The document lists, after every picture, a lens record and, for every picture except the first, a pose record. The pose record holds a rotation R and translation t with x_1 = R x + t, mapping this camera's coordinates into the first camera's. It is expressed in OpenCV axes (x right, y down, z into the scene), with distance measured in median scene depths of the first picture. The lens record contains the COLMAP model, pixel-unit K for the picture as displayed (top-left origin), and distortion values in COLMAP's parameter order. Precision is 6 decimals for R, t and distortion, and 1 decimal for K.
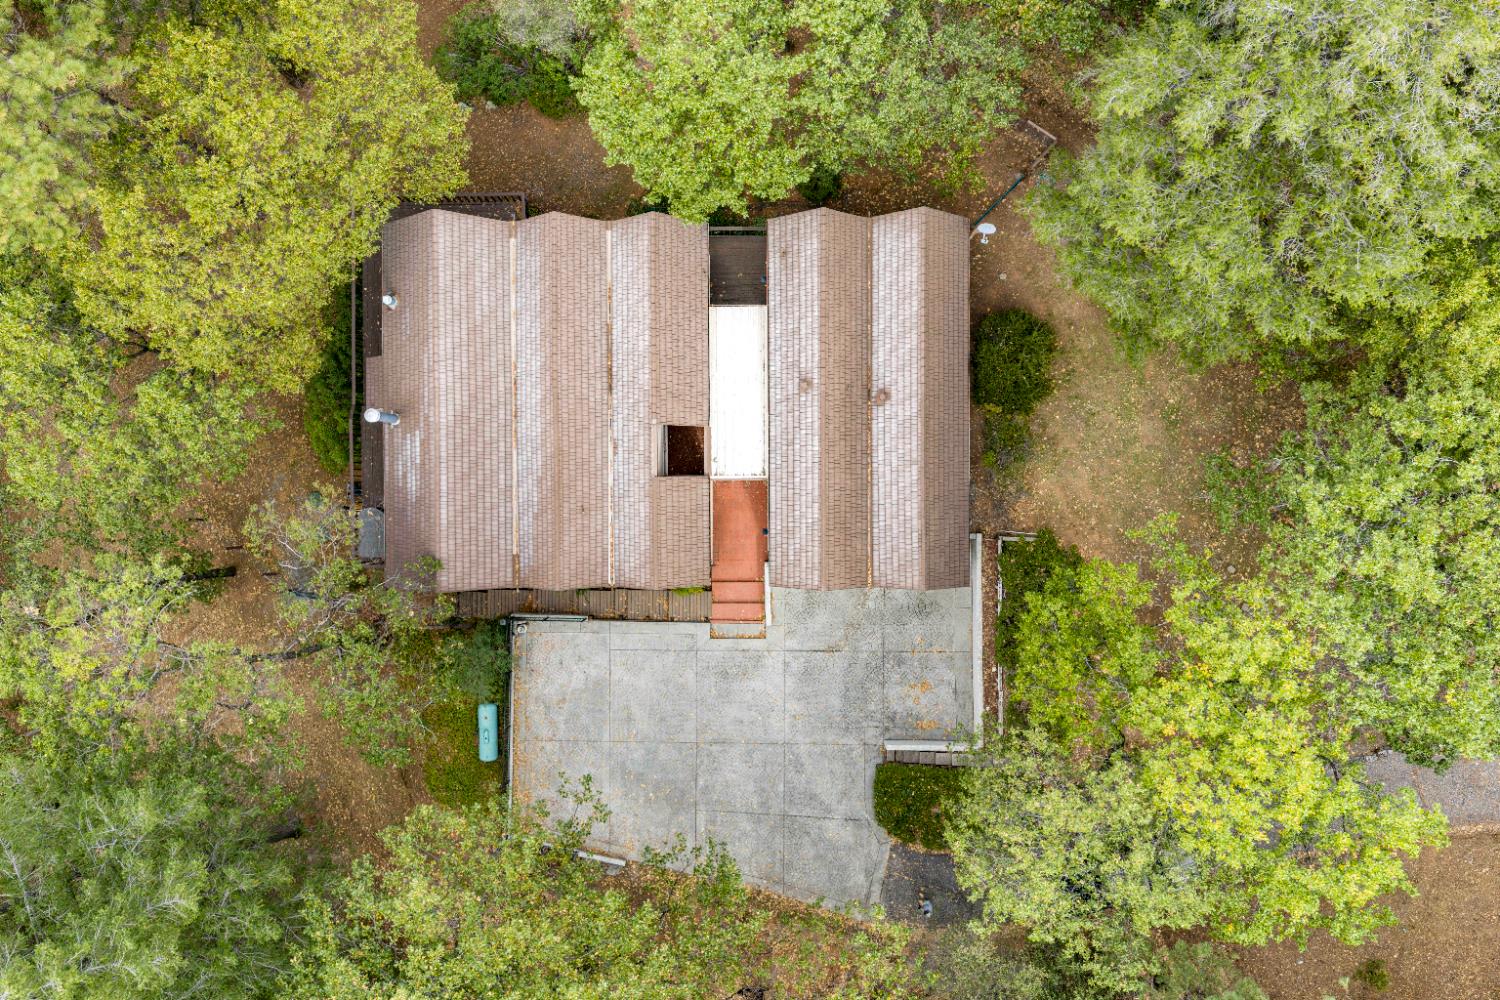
lens RADIAL K [[1246.6, 0, 750.1], [0, 1246.6, 499.7], [0, 0, 1]] dist [0.009445, -0.009826]
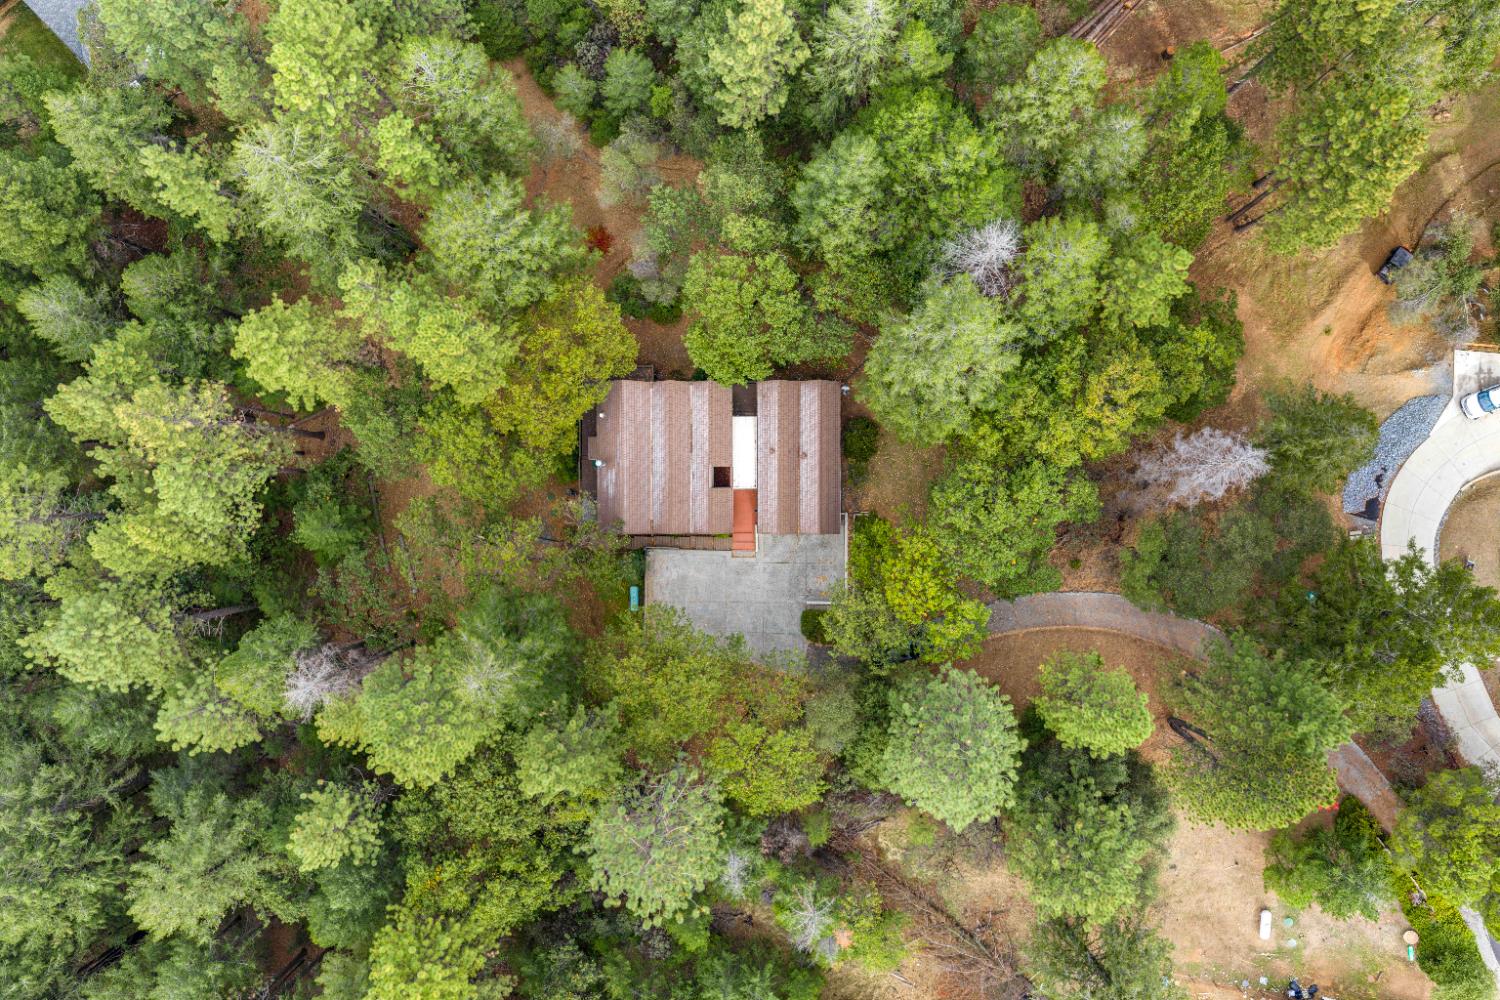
lens RADIAL K [[1246.6, 0, 749.9], [0, 1246.6, 499.8], [0, 0, 1]] dist [0.009445, -0.009826]
pose [[0.999986, 0.004047, -0.003497, 0.010128], [-0.004054, 0.999990, -0.001846, 0.008756], [0.003490, 0.001860, 0.999992, -1.445379]]
